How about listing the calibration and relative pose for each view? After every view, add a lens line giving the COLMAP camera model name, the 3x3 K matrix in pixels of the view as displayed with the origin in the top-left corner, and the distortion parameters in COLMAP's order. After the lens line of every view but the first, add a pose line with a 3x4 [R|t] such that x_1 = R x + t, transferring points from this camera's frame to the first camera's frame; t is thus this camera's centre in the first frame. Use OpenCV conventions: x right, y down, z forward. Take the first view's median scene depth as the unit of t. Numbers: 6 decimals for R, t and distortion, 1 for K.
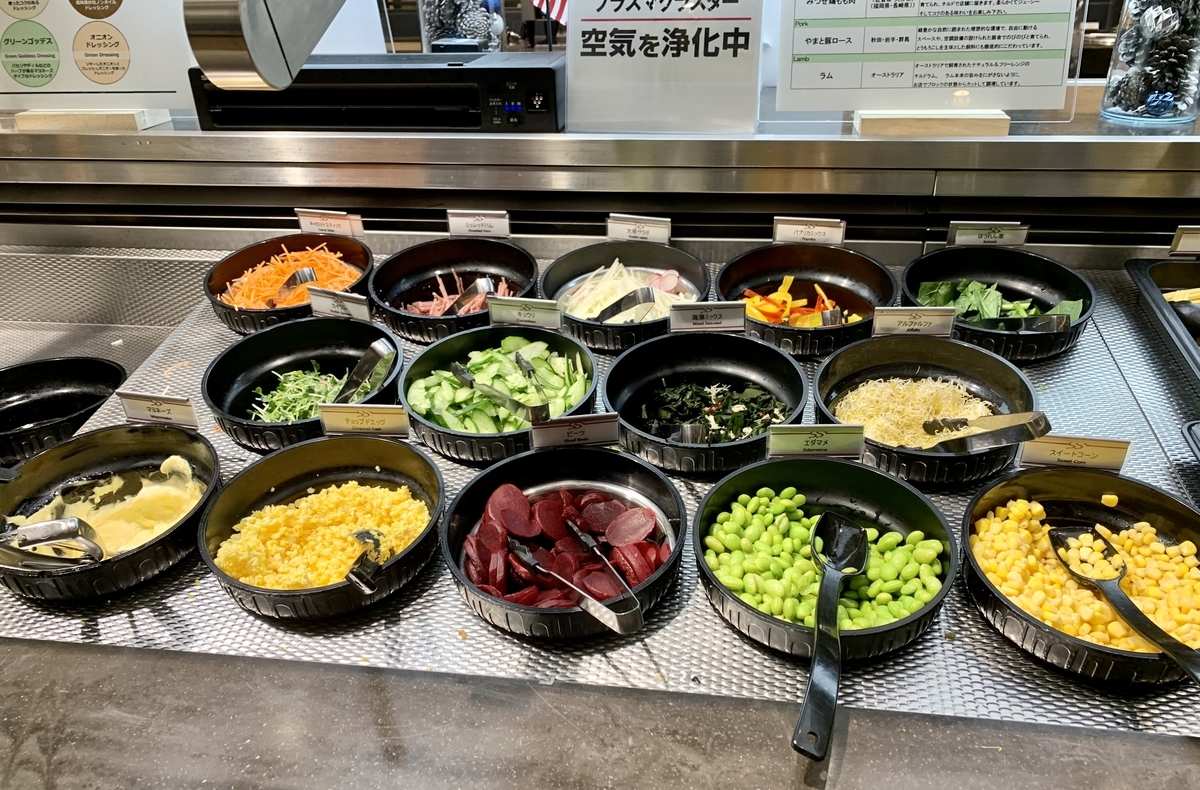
lens RADIAL K [[889.1, 0, 601.7], [0, 889.1, 399.1], [0, 0, 1]] dist [0.018897, -0.006782]
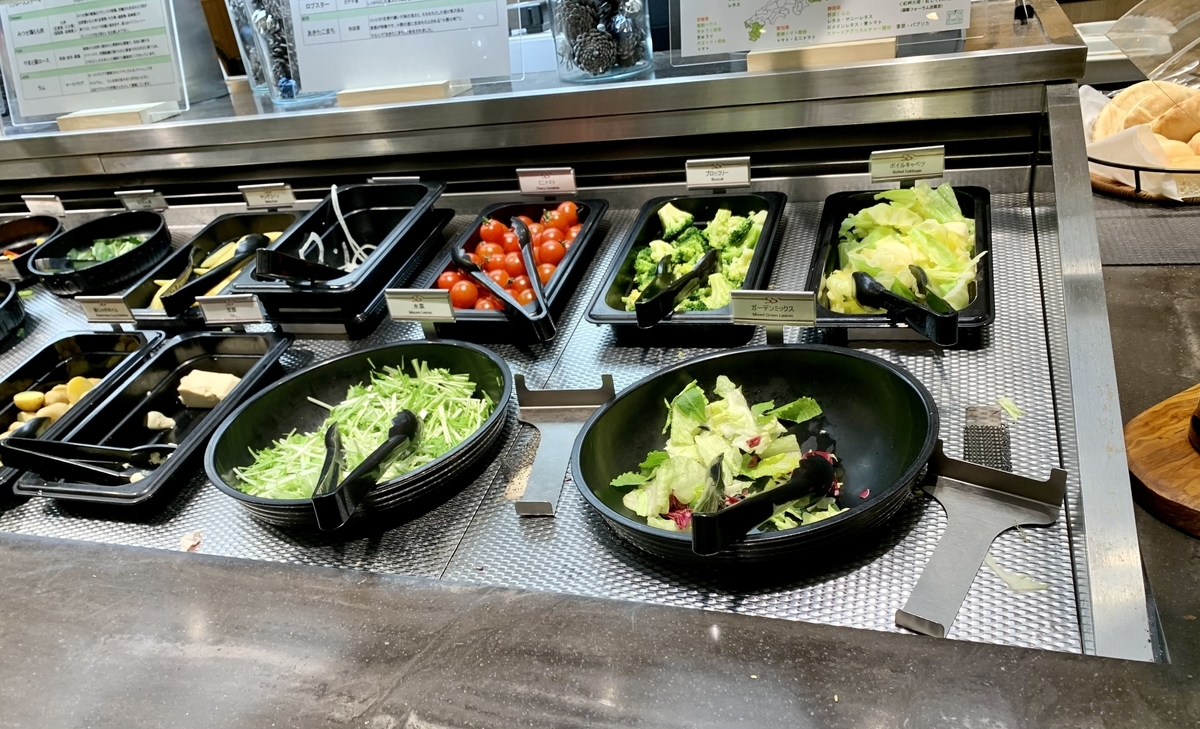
lens RADIAL K [[853.2, 0, 600.5], [0, 853.2, 357.4], [0, 0, 1]] dist [0.025460, 0.003667]
pose [[0.970876, -0.018075, -0.238902, 1.373900], [0.022670, 0.999607, 0.016501, 0.040841], [0.238509, -0.021436, 0.970904, -0.073139]]
